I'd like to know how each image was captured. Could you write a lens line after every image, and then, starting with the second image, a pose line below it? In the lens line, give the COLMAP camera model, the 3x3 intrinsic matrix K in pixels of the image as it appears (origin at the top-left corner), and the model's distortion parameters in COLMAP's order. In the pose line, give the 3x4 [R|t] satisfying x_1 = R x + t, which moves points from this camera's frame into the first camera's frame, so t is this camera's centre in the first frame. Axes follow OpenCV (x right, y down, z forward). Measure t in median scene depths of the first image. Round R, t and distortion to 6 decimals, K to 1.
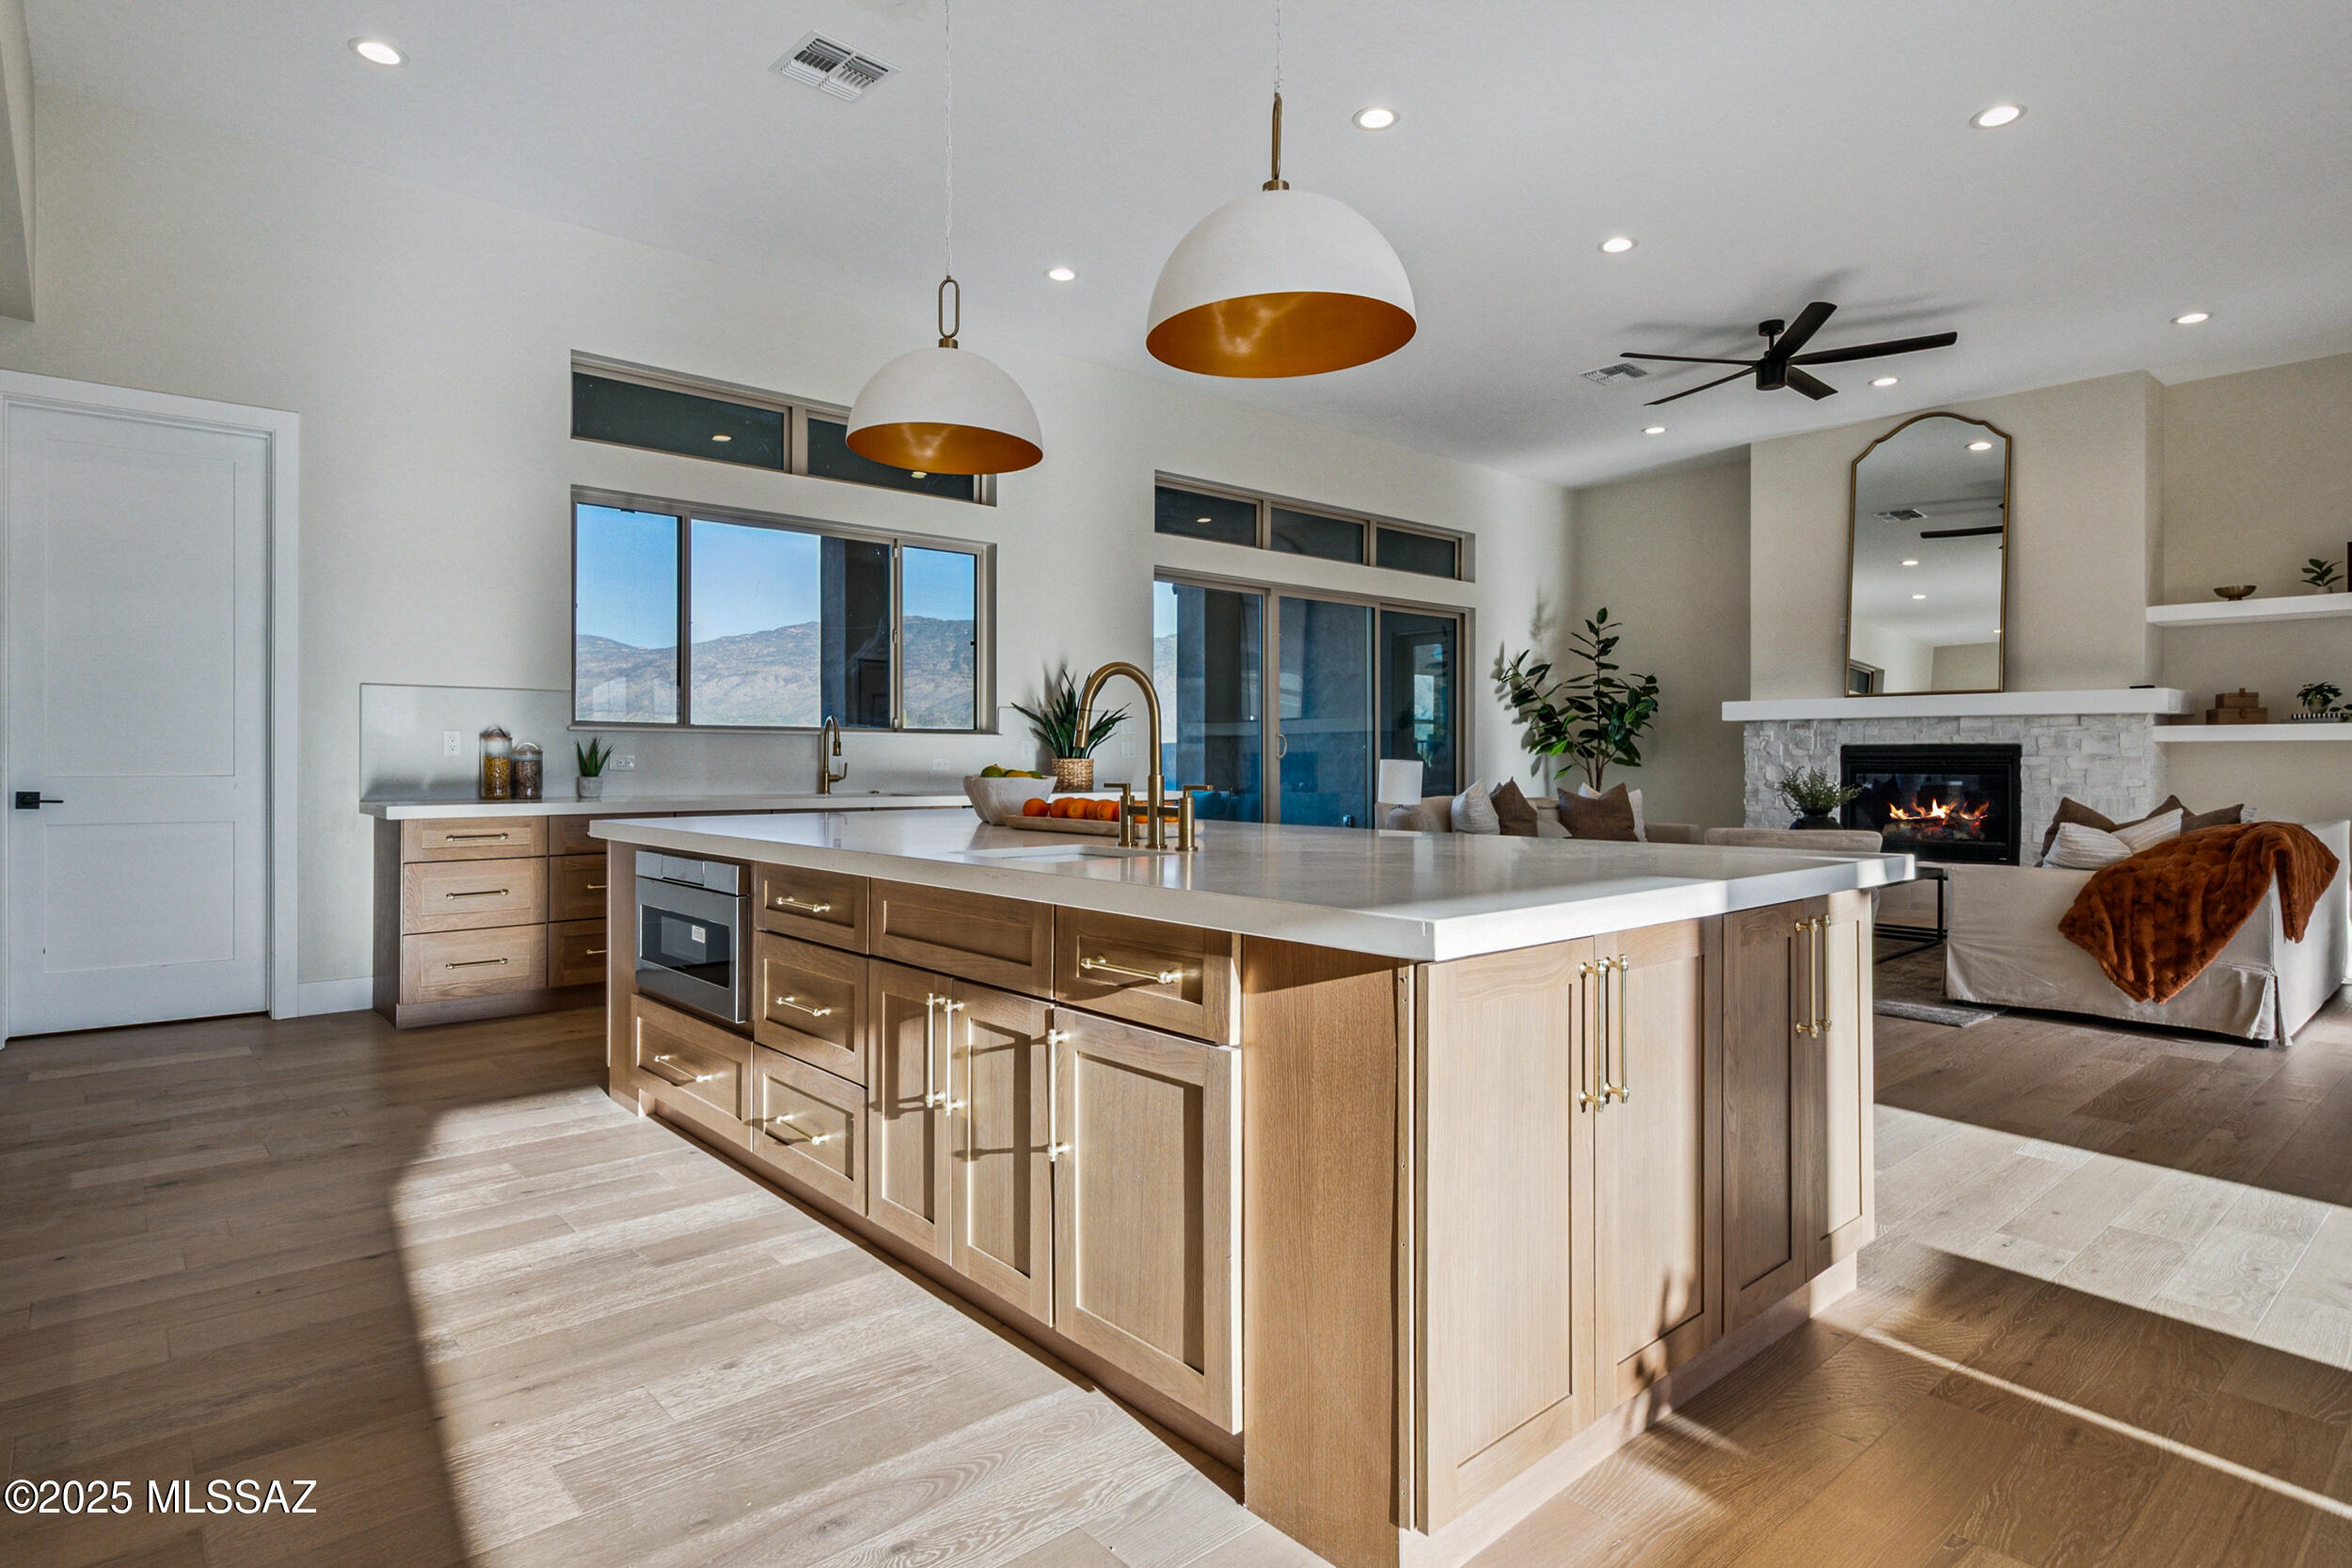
lens RADIAL K [[1244.7, 0, 1171.0], [0, 1244.7, 759.5], [0, 0, 1]] dist [0.002181, -0.000496]
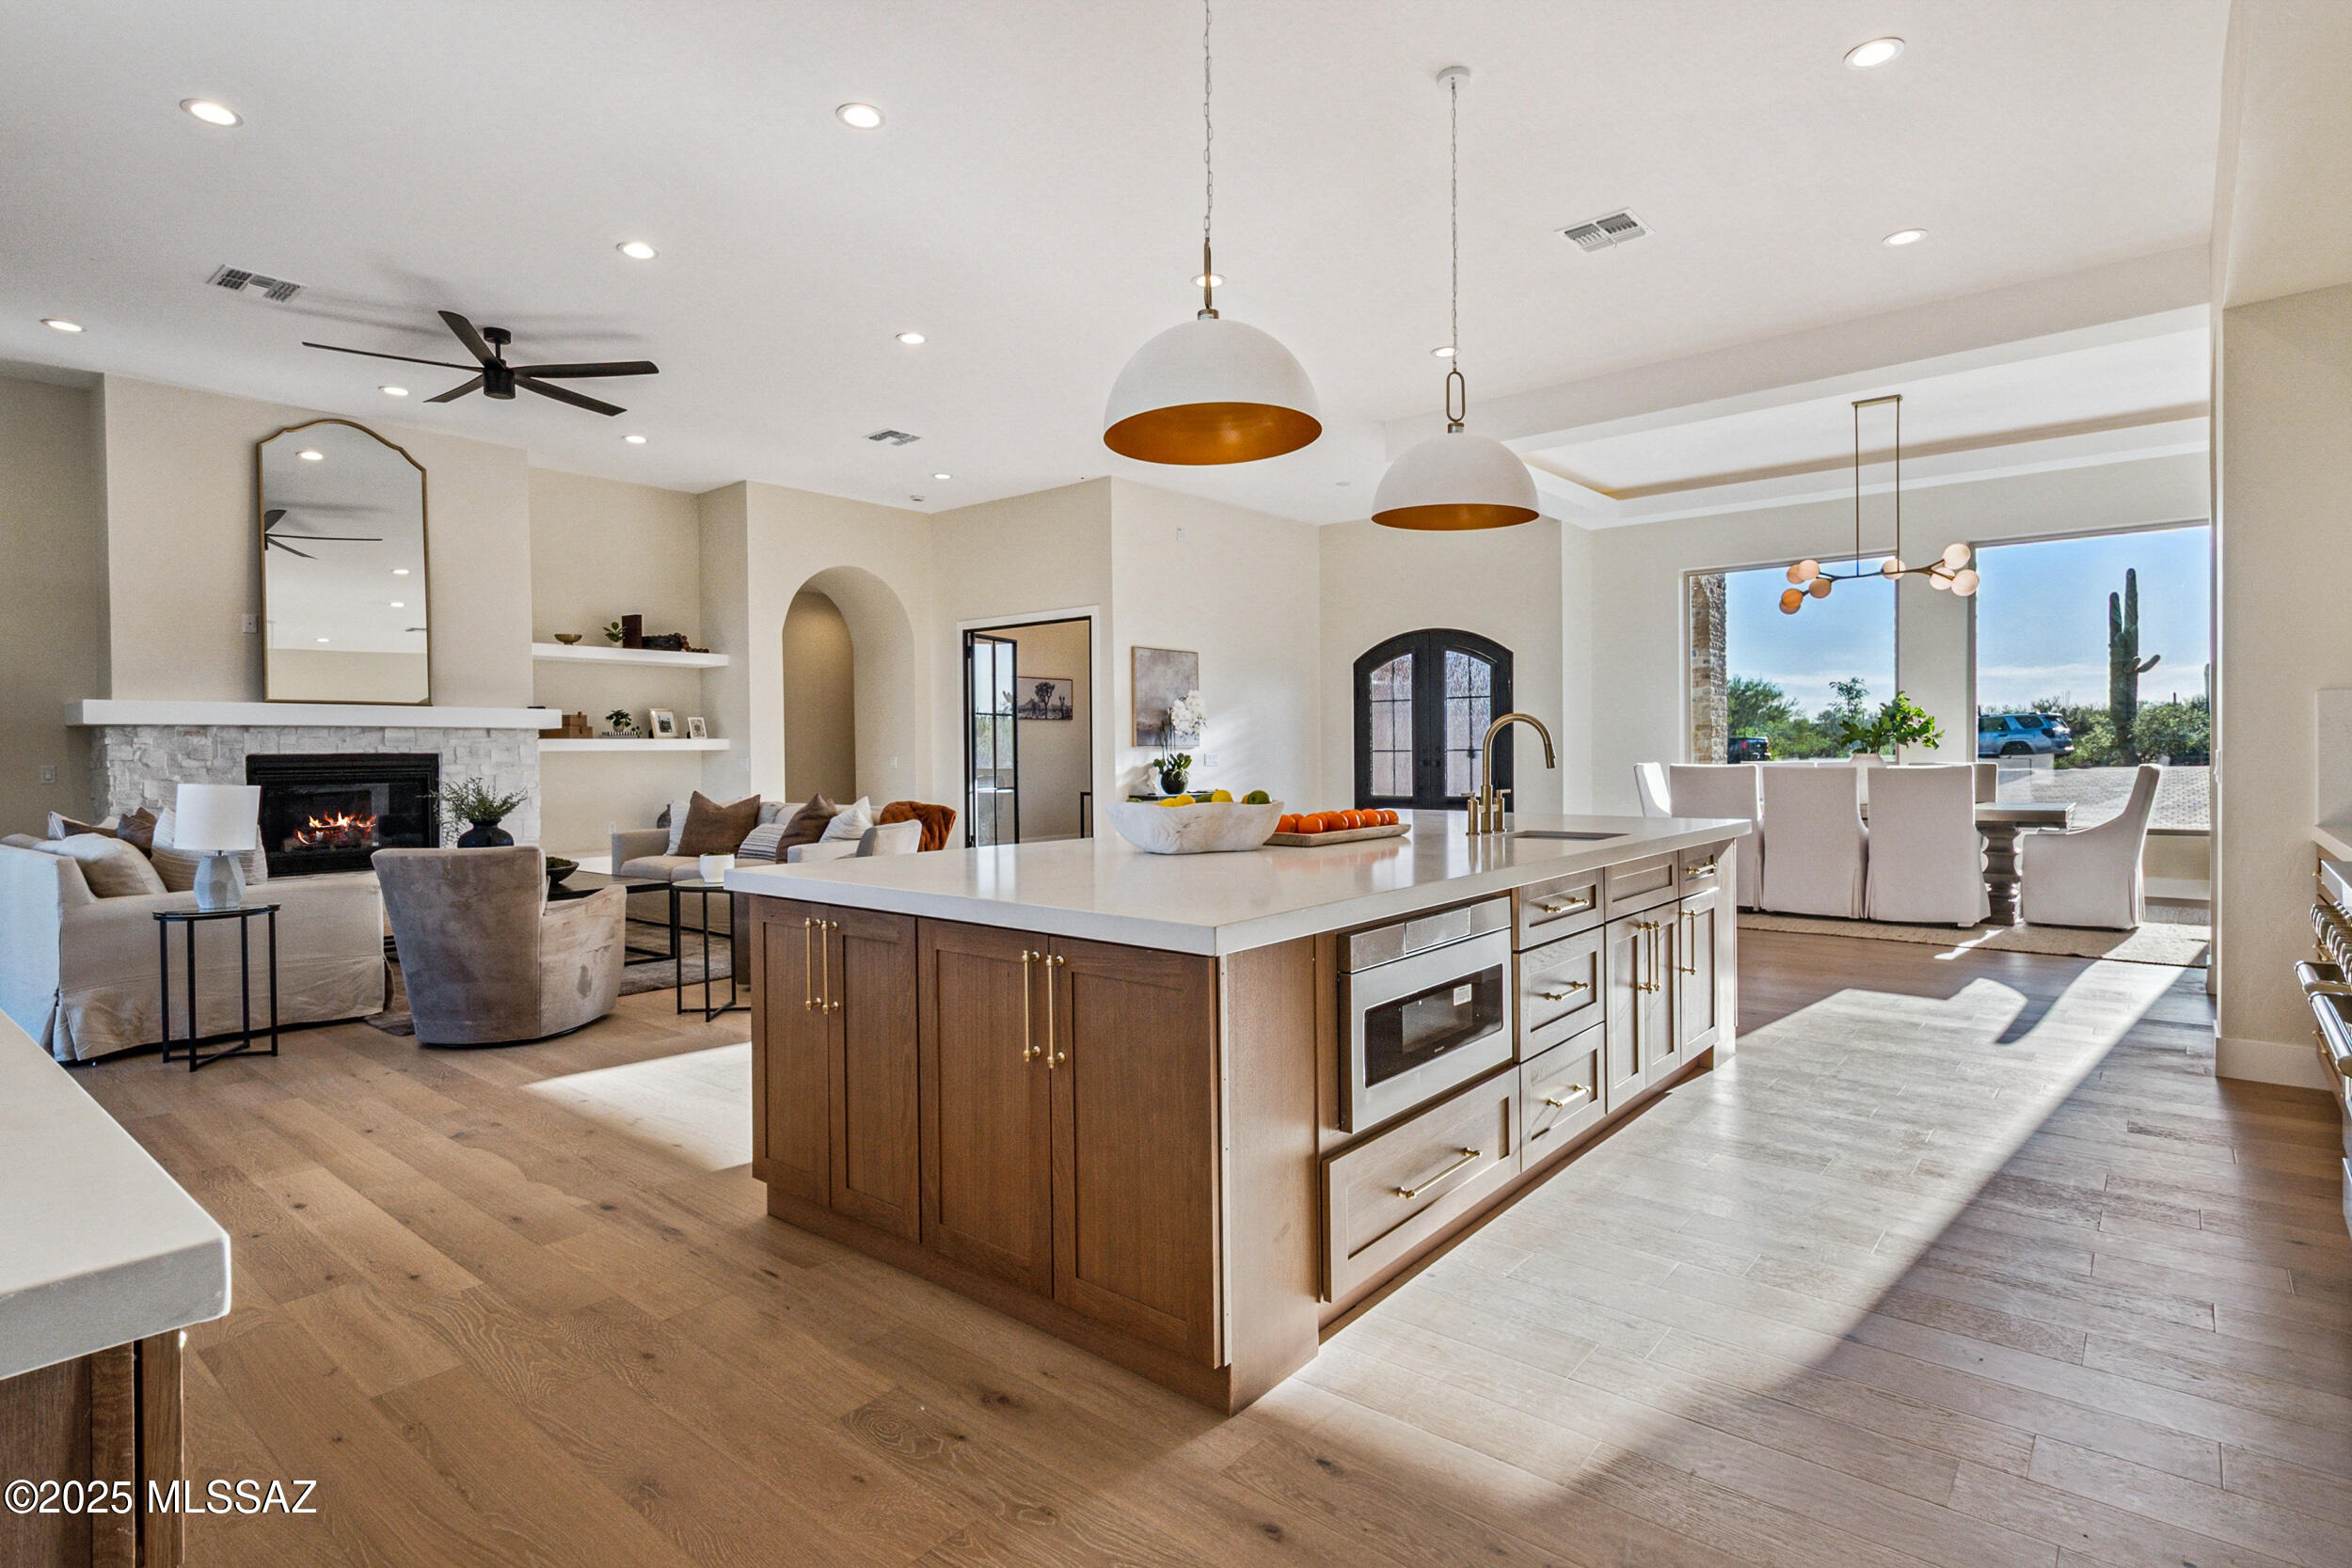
lens RADIAL K [[1187.6, 0, 1183.4], [0, 1187.6, 754.0], [0, 0, 1]] dist [0.014395, -0.000903]
pose [[-0.149695, -0.002251, 0.988730, -0.479978], [0.008947, 0.999953, 0.003631, -0.010654], [-0.988692, 0.009390, -0.149668, 0.532761]]
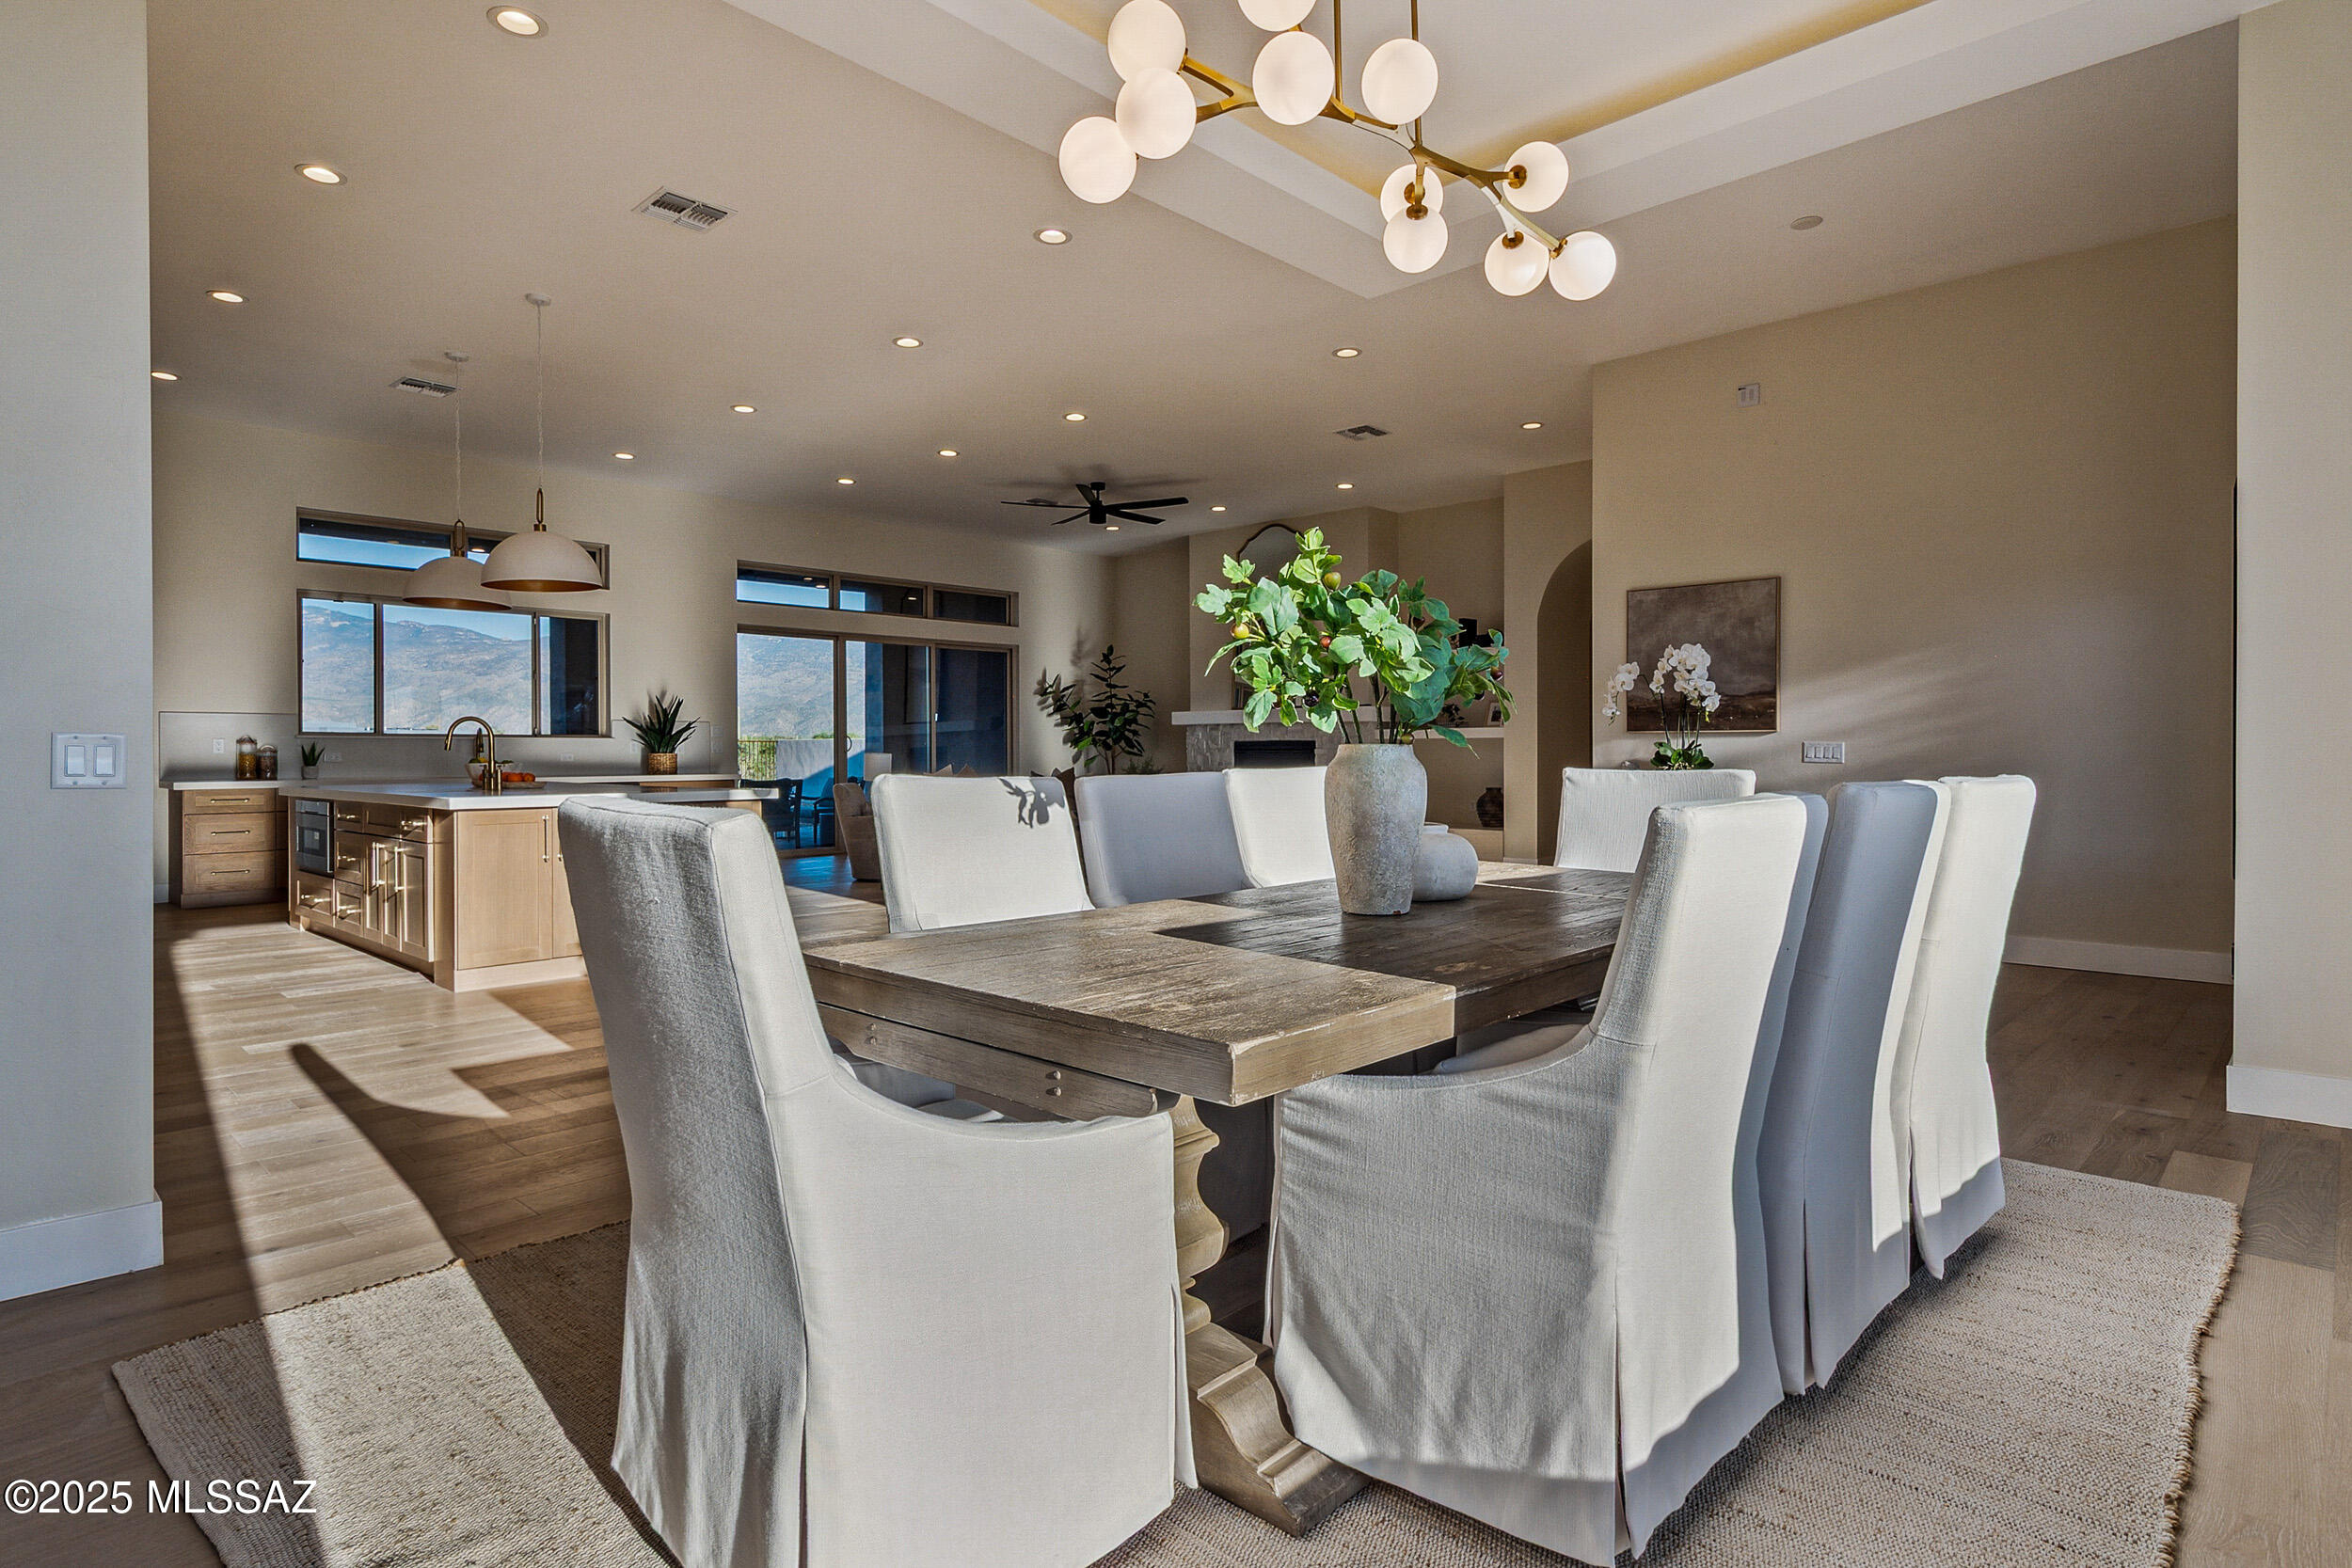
lens RADIAL K [[1238.0, 0, 1186.5], [0, 1238.0, 754.3], [0, 0, 1]] dist [0.003266, -0.000448]
pose [[0.995125, -0.004868, 0.098503, 0.385193], [0.004635, 0.999986, 0.002597, -0.000119], [-0.098514, -0.002128, 0.995133, -0.547343]]
